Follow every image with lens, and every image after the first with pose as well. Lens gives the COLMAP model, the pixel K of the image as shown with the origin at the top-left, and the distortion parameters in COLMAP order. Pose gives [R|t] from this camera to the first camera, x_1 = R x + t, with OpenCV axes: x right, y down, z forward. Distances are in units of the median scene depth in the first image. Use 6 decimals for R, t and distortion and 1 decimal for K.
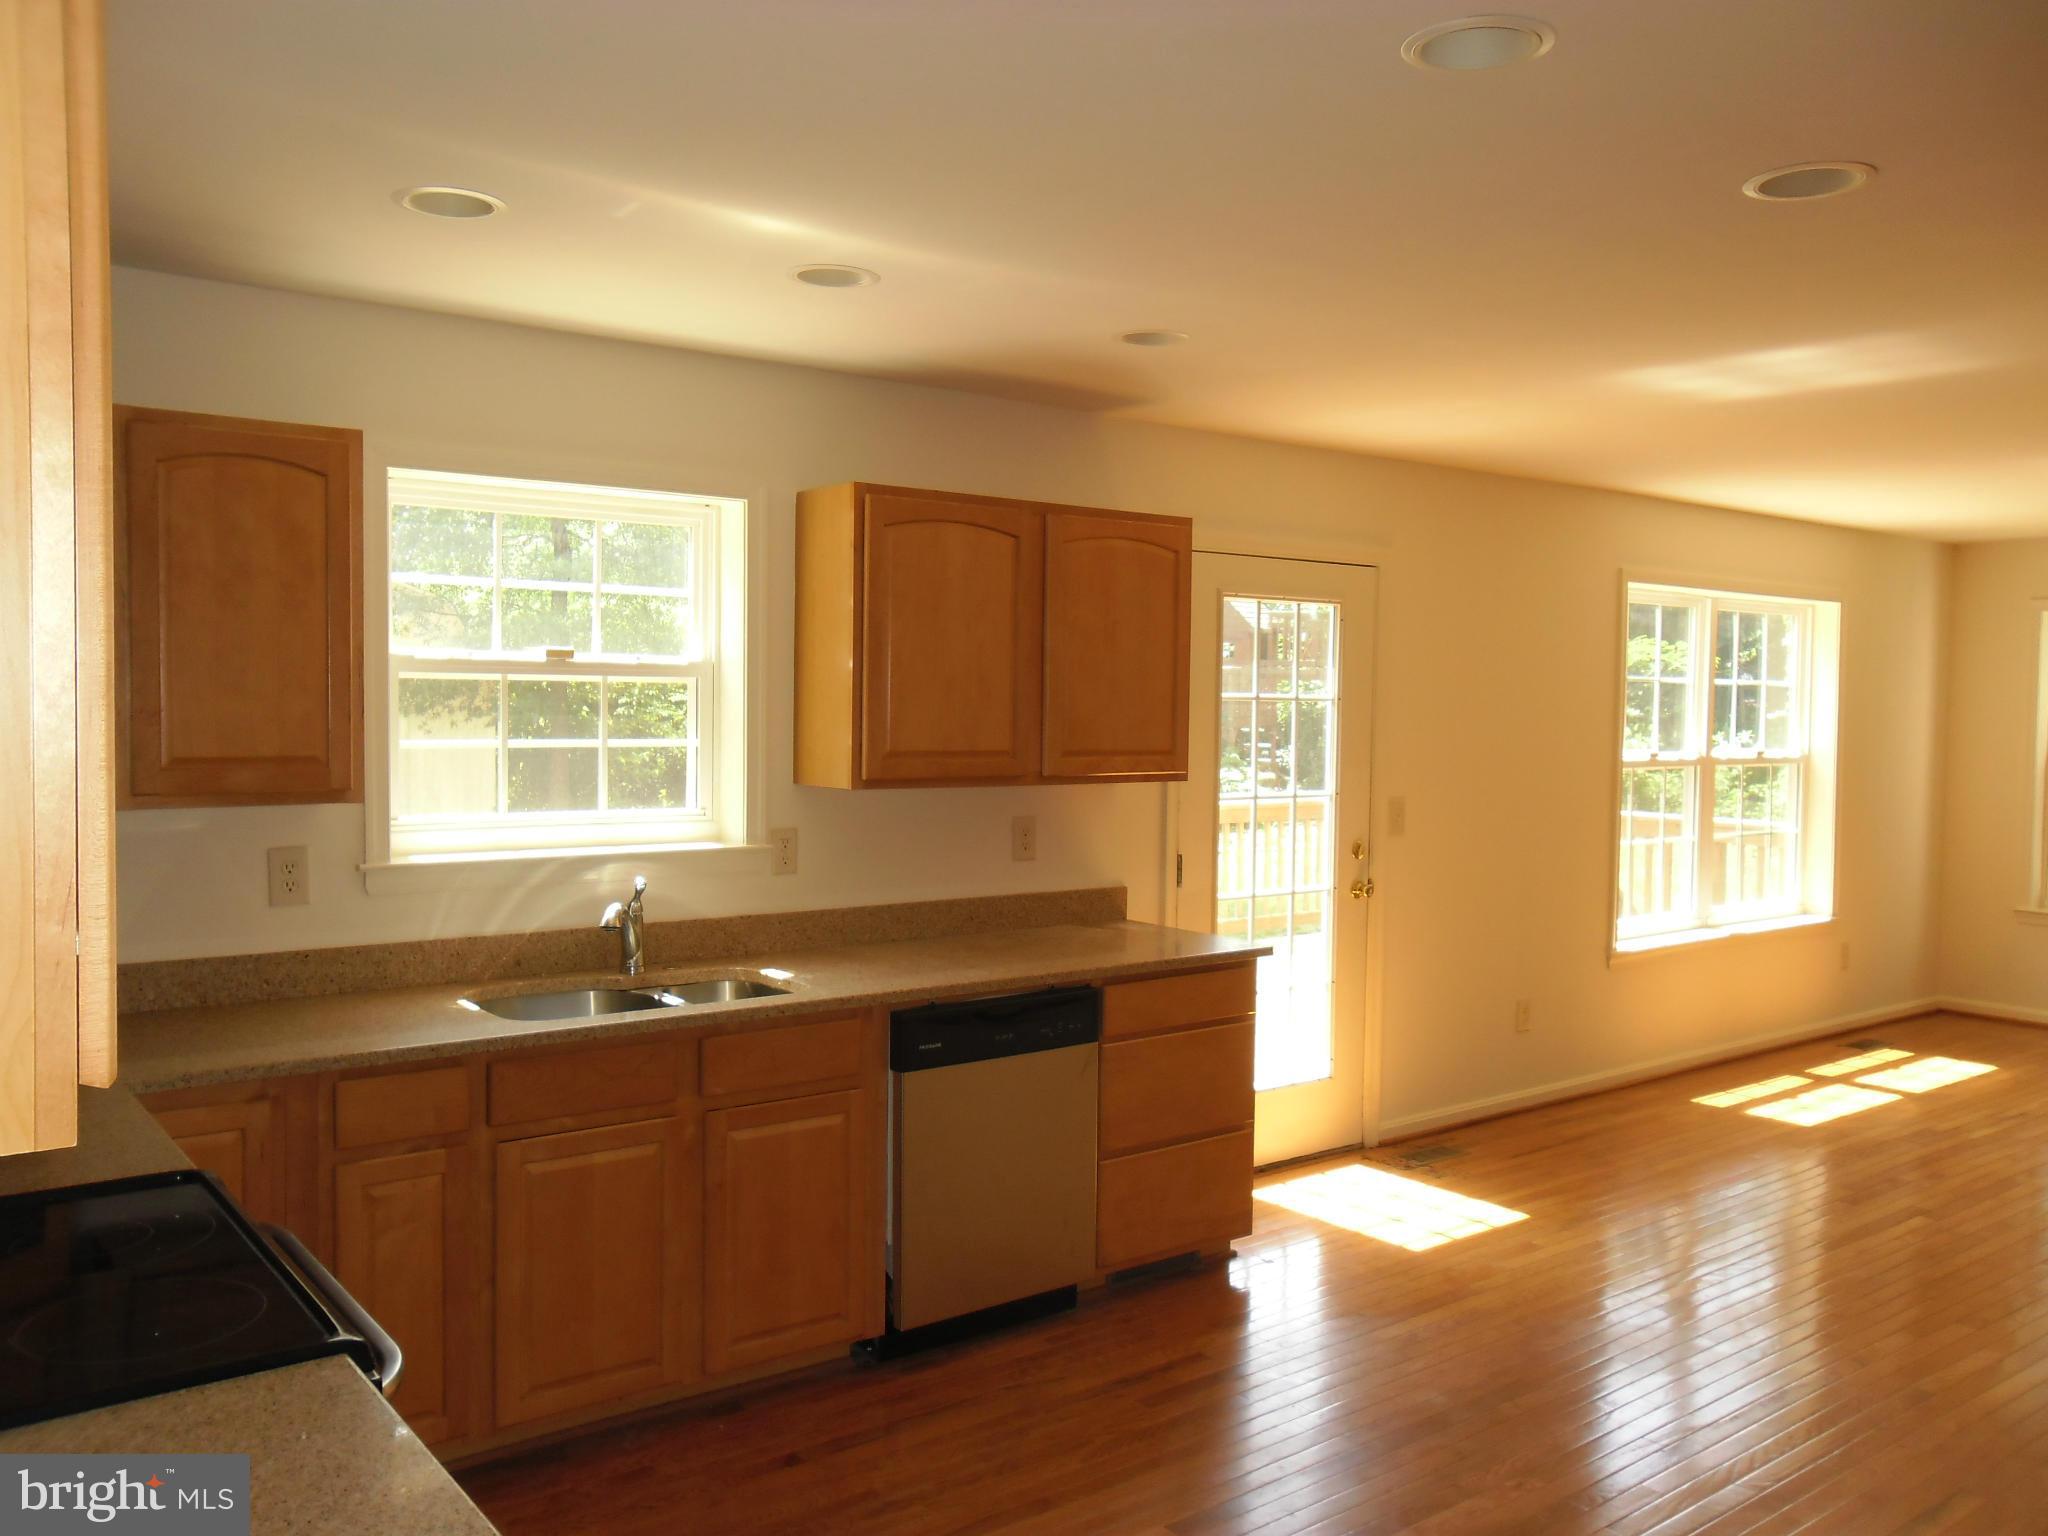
lens RADIAL K [[1643.6, 0, 1035.4], [0, 1643.6, 767.3], [0, 0, 1]] dist [-0.042720, 0.067977]
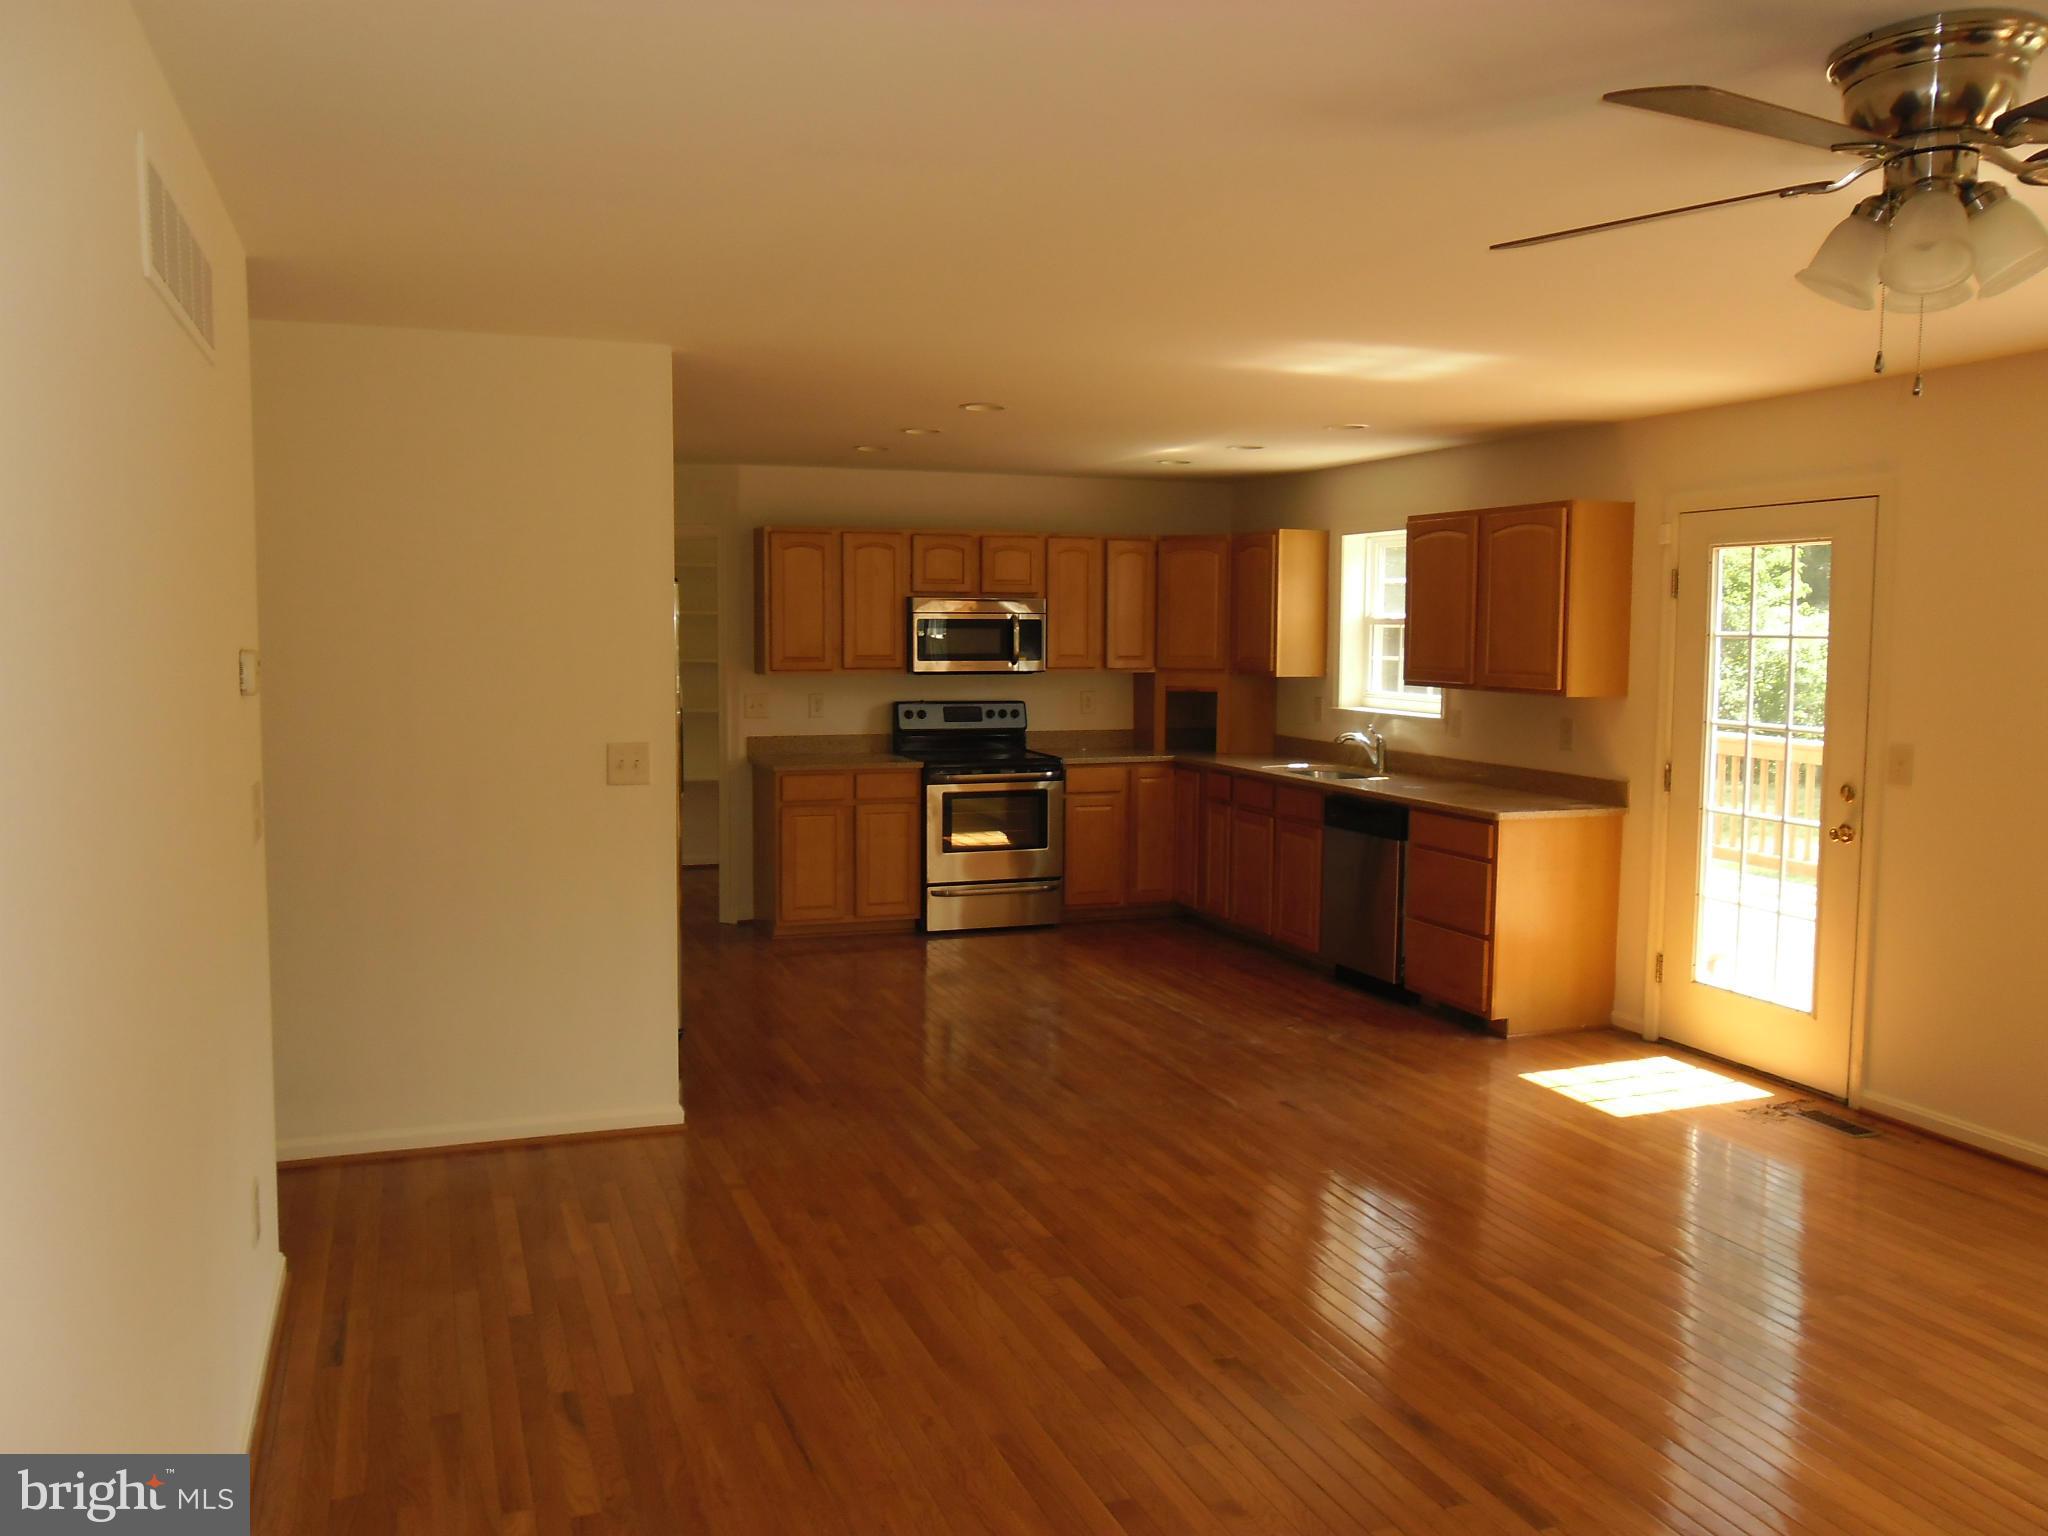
lens RADIAL K [[1643.6, 0, 1035.4], [0, 1643.6, 767.3], [0, 0, 1]] dist [-0.042720, 0.067977]
pose [[-0.296338, 0.063710, -0.952956, 1.223748], [-0.056442, 0.994861, 0.084063, -0.018014], [0.953414, 0.078698, -0.291219, 0.799155]]
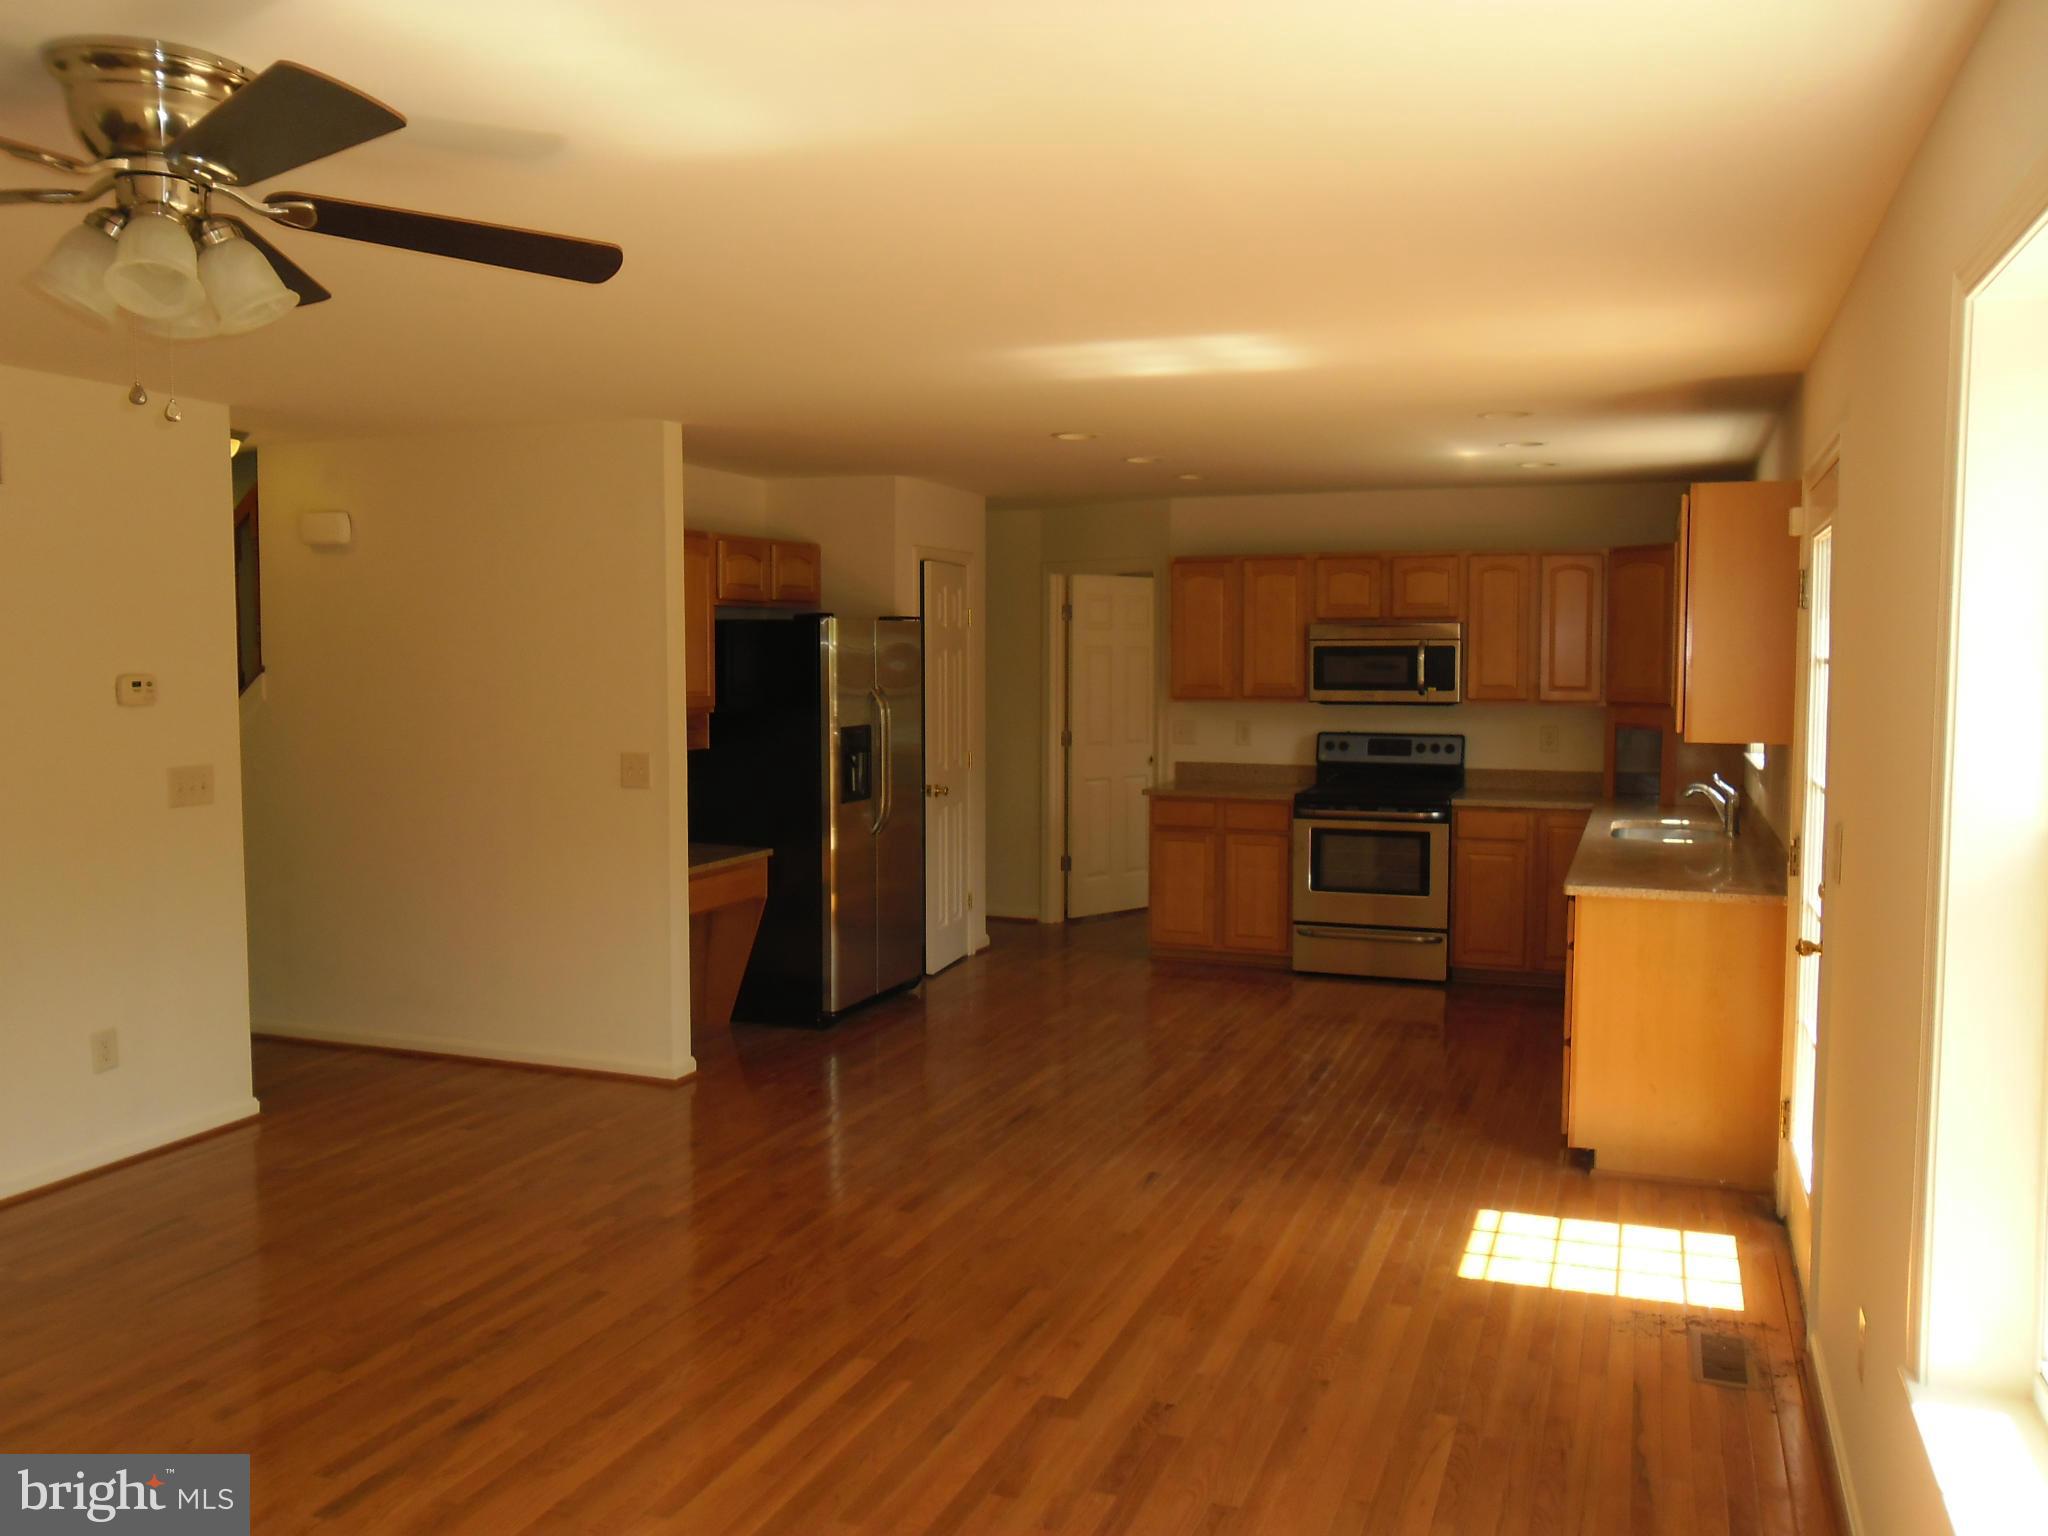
lens RADIAL K [[1643.6, 0, 1035.4], [0, 1643.6, 767.3], [0, 0, 1]] dist [-0.042720, 0.067977]
pose [[-0.856383, 0.020874, -0.515918, 0.787012], [-0.037102, 0.994112, 0.101809, -0.052341], [0.515006, 0.106329, -0.850566, 1.352685]]
